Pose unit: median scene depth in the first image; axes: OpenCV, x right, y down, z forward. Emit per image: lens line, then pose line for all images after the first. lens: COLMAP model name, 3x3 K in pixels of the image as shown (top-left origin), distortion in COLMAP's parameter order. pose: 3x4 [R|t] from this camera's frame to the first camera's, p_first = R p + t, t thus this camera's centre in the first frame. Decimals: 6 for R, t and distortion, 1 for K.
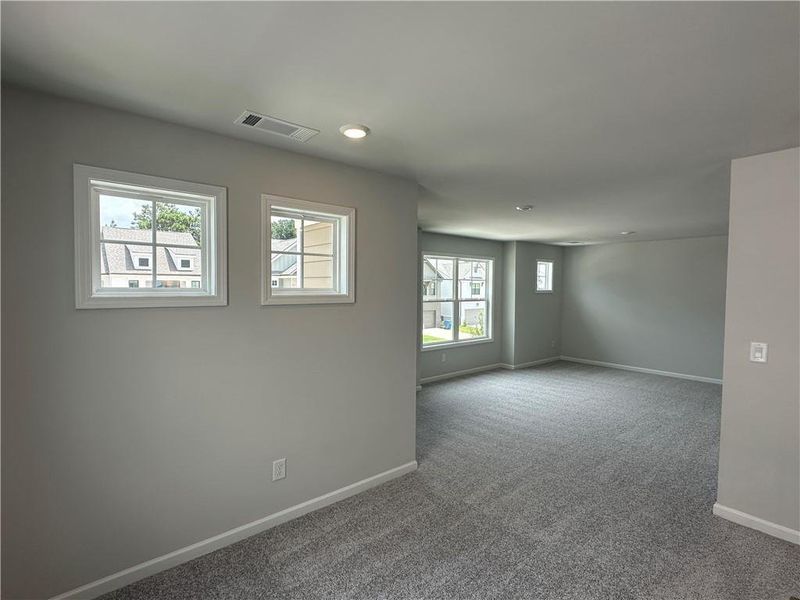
lens RADIAL K [[391.3, 0, 398.6], [0, 391.3, 301.7], [0, 0, 1]] dist [-0.008551, 0.001339]
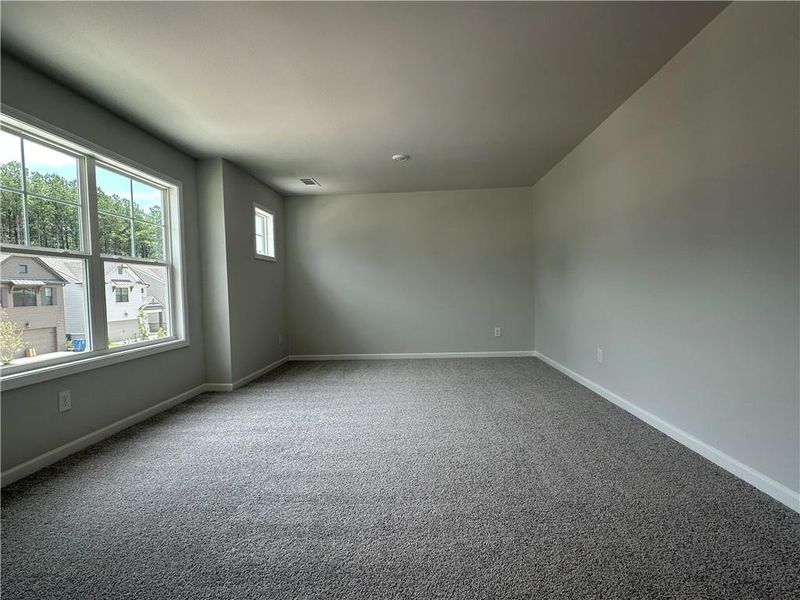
lens RADIAL K [[391.3, 0, 401.8], [0, 391.3, 300.1], [0, 0, 1]] dist [-0.008551, 0.001339]
pose [[0.680139, -0.049783, 0.731391, 0.058597], [0.064727, 0.997873, 0.007730, 0.056171], [-0.730220, 0.042084, 0.681915, 0.437629]]
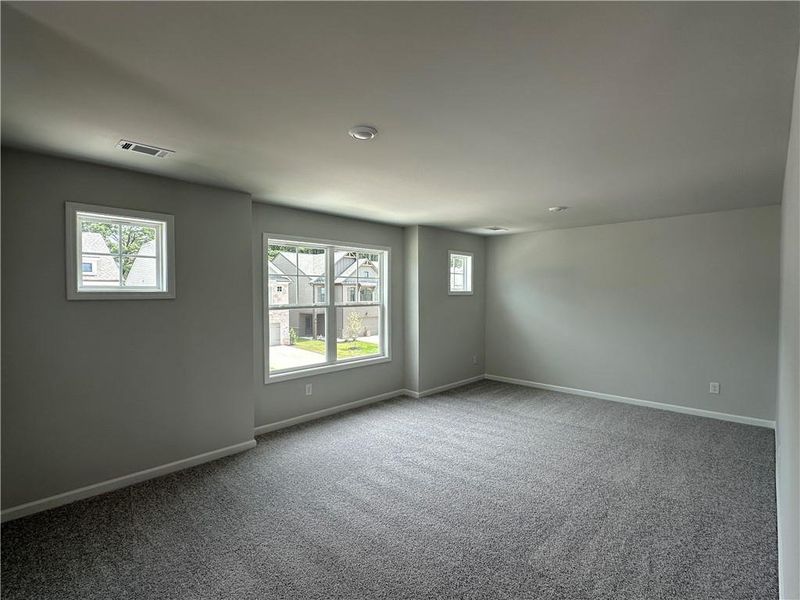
lens RADIAL K [[391.3, 0, 400.4], [0, 391.3, 302.2], [0, 0, 1]] dist [-0.008551, 0.001339]
pose [[0.992939, -0.011004, 0.118112, 0.174215], [0.012703, 0.999826, -0.013641, 0.001028], [-0.117942, 0.015045, 0.992907, 0.262156]]
